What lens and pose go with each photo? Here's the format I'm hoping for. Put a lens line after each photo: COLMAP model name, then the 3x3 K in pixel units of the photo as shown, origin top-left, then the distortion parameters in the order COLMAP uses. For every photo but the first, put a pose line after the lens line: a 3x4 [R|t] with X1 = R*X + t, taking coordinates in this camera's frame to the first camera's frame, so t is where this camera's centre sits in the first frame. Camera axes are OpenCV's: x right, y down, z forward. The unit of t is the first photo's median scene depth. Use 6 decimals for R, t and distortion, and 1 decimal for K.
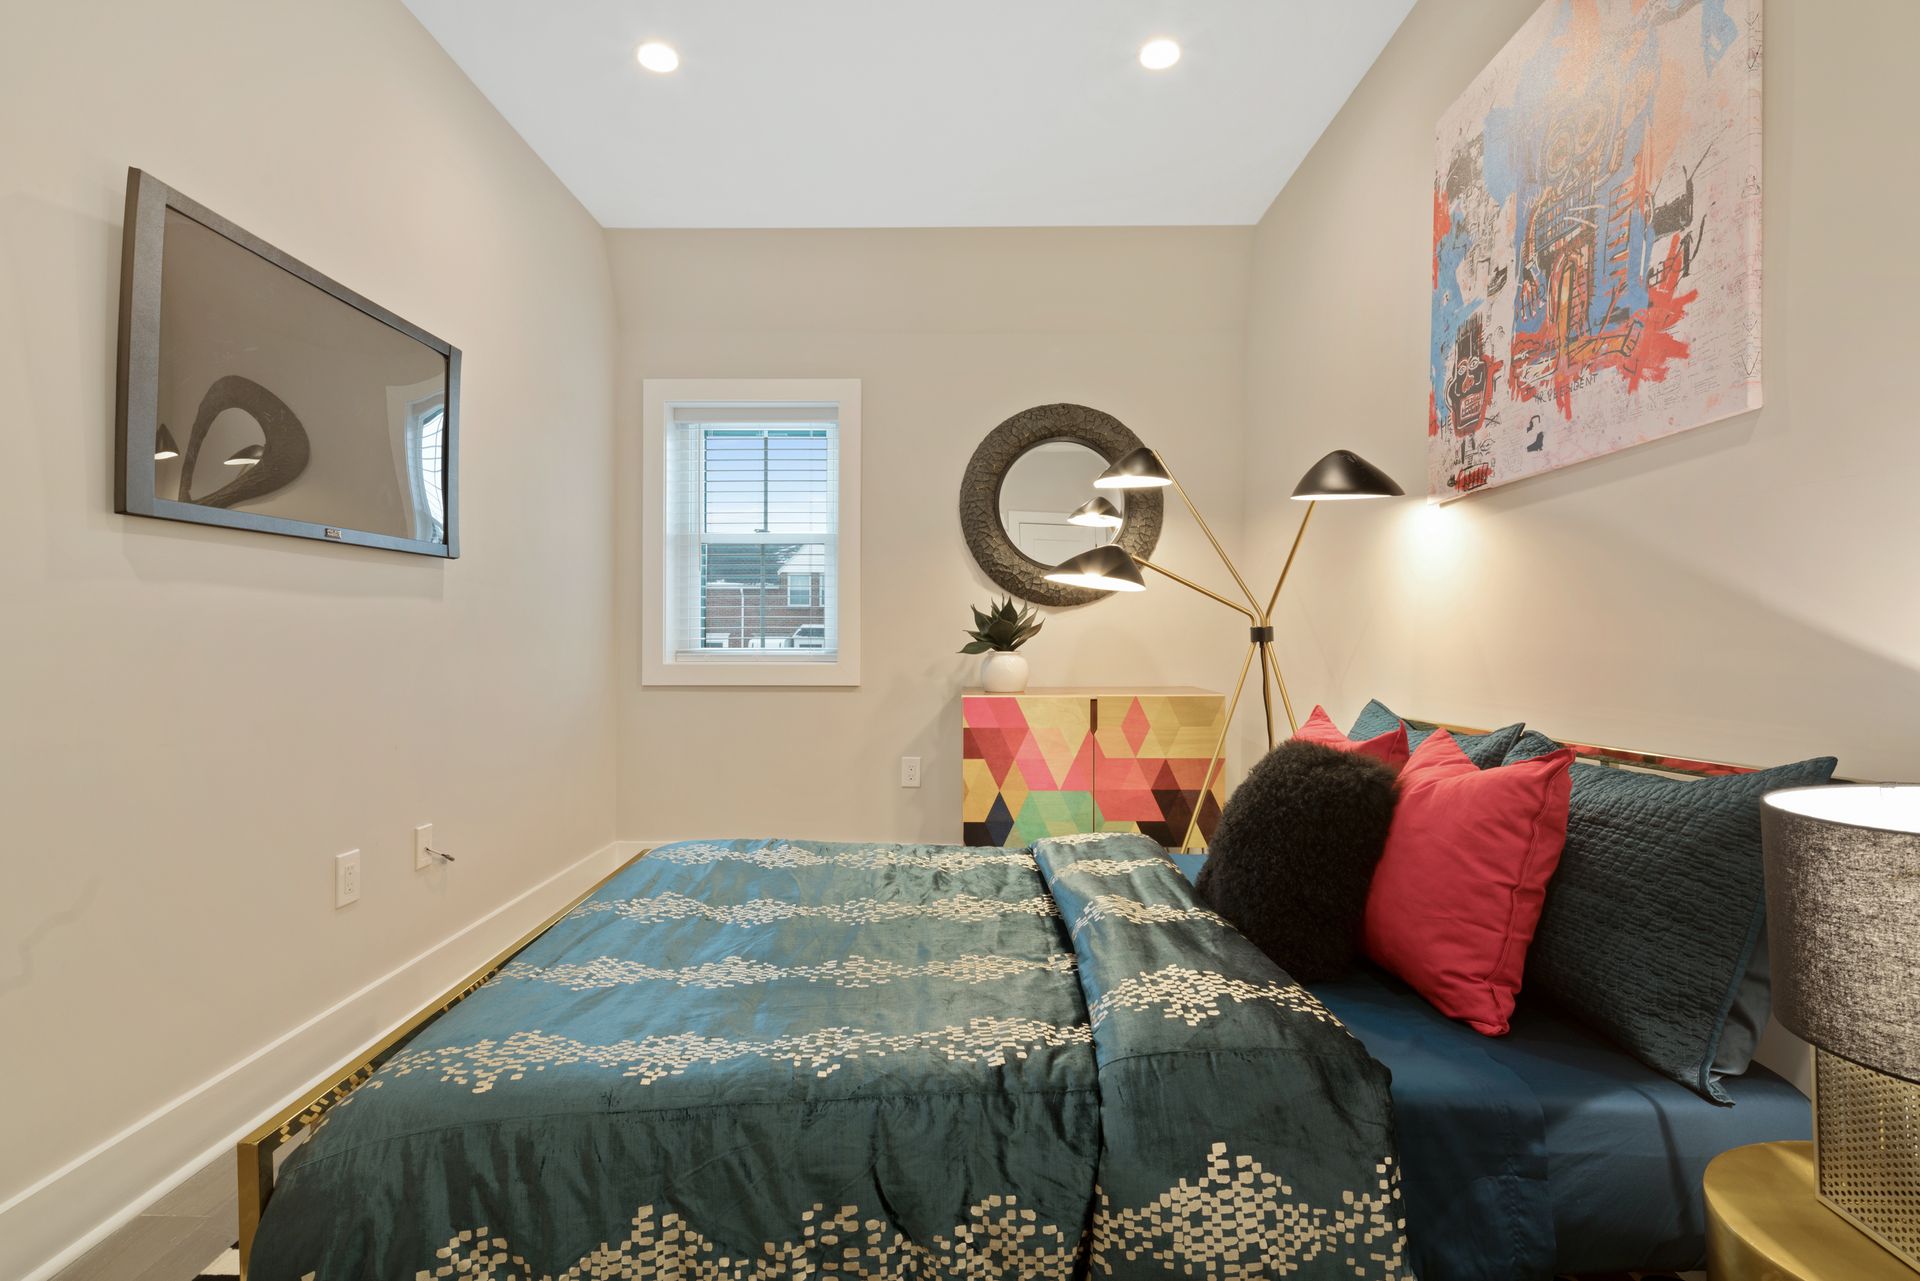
lens RADIAL K [[924.3, 0, 962.7], [0, 924.3, 639.3], [0, 0, 1]] dist [0.003019, -0.004574]
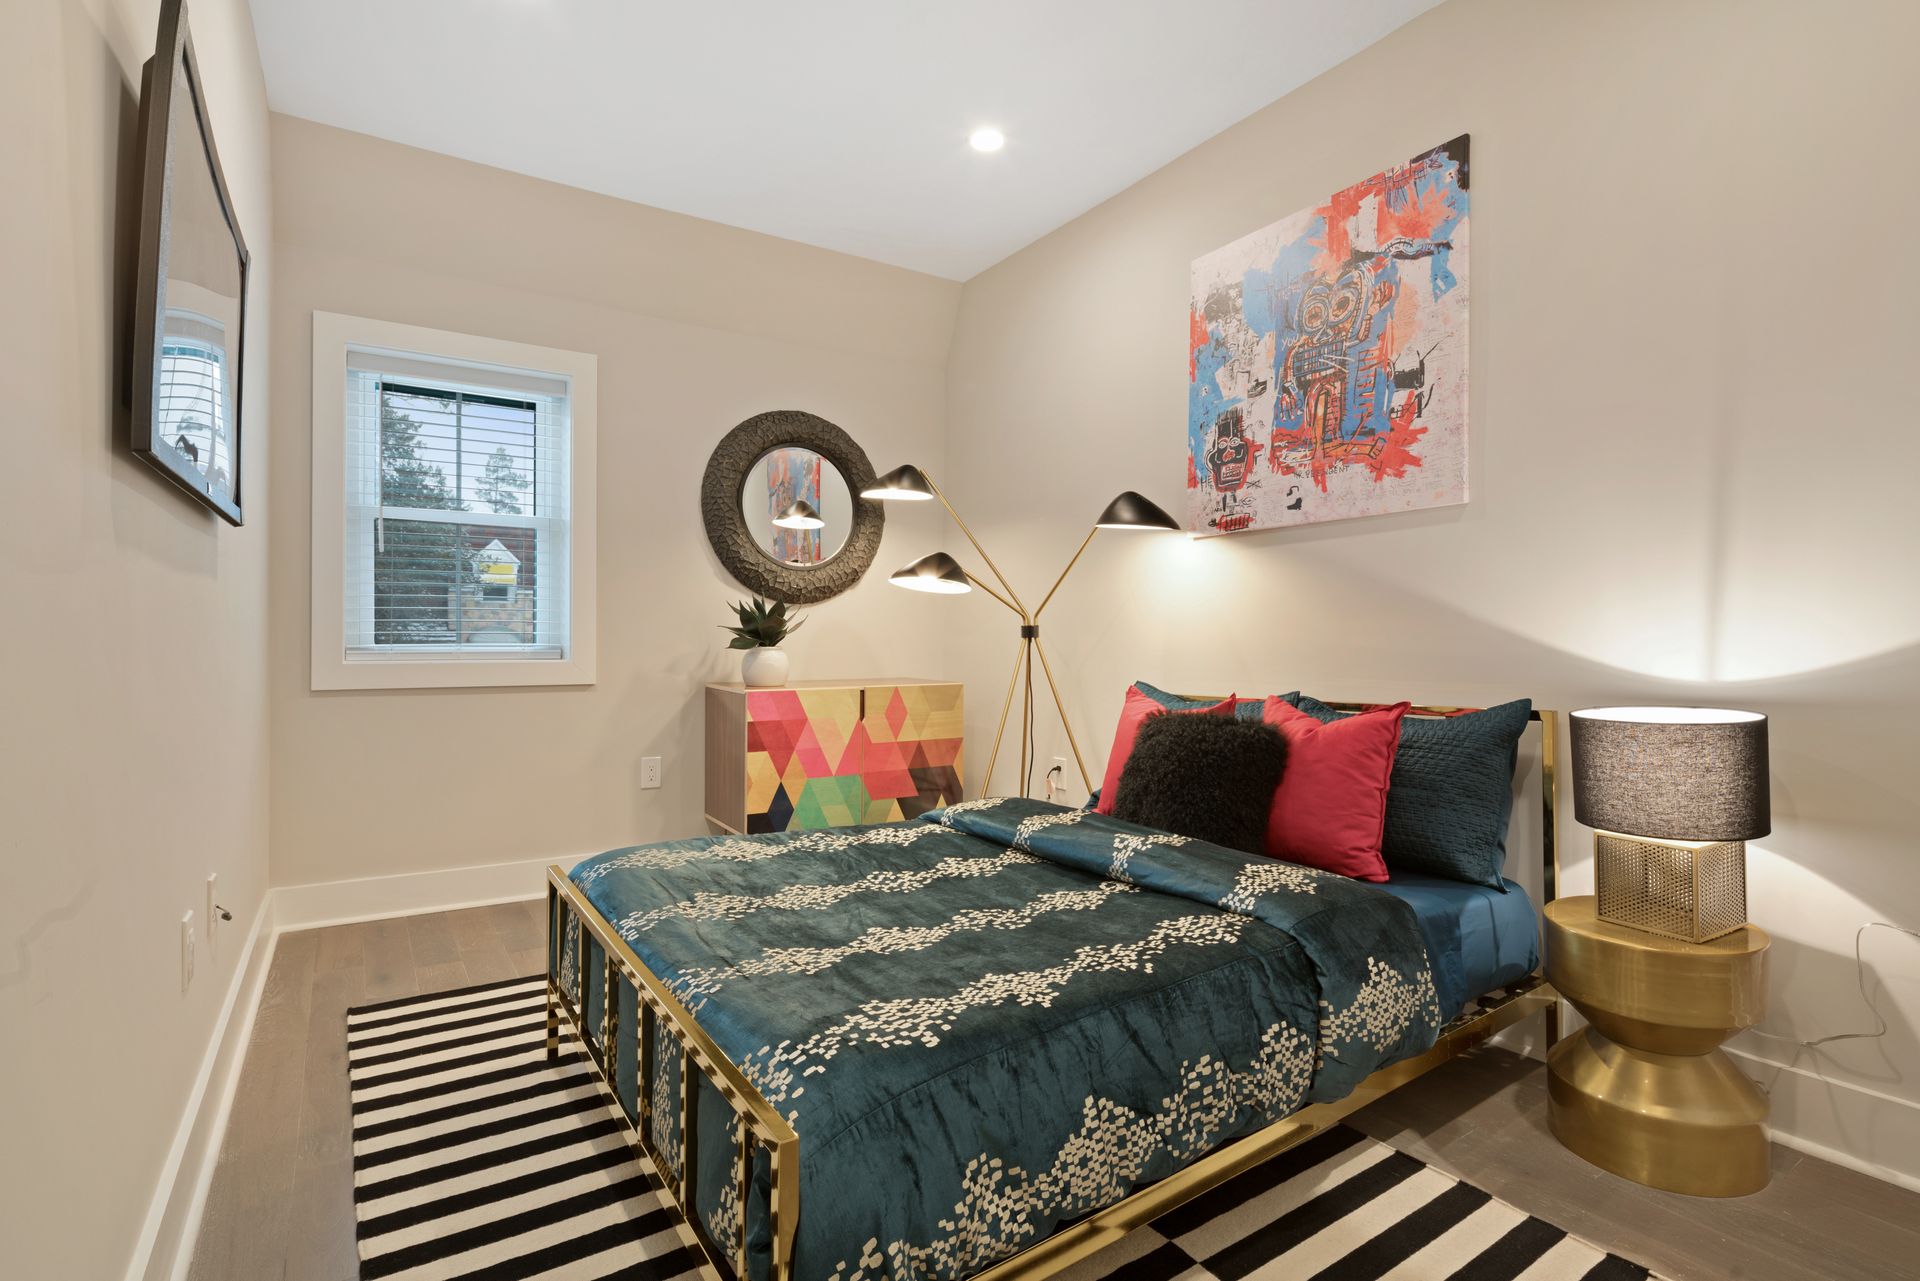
lens RADIAL K [[924.3, 0, 951.9], [0, 924.3, 638.1], [0, 0, 1]] dist [0.003019, -0.004574]
pose [[0.839692, 0.002564, 0.543056, -0.762085], [-0.002744, 0.999996, -0.000479, 0.007453], [-0.543055, -0.001088, 0.839696, 0.051767]]
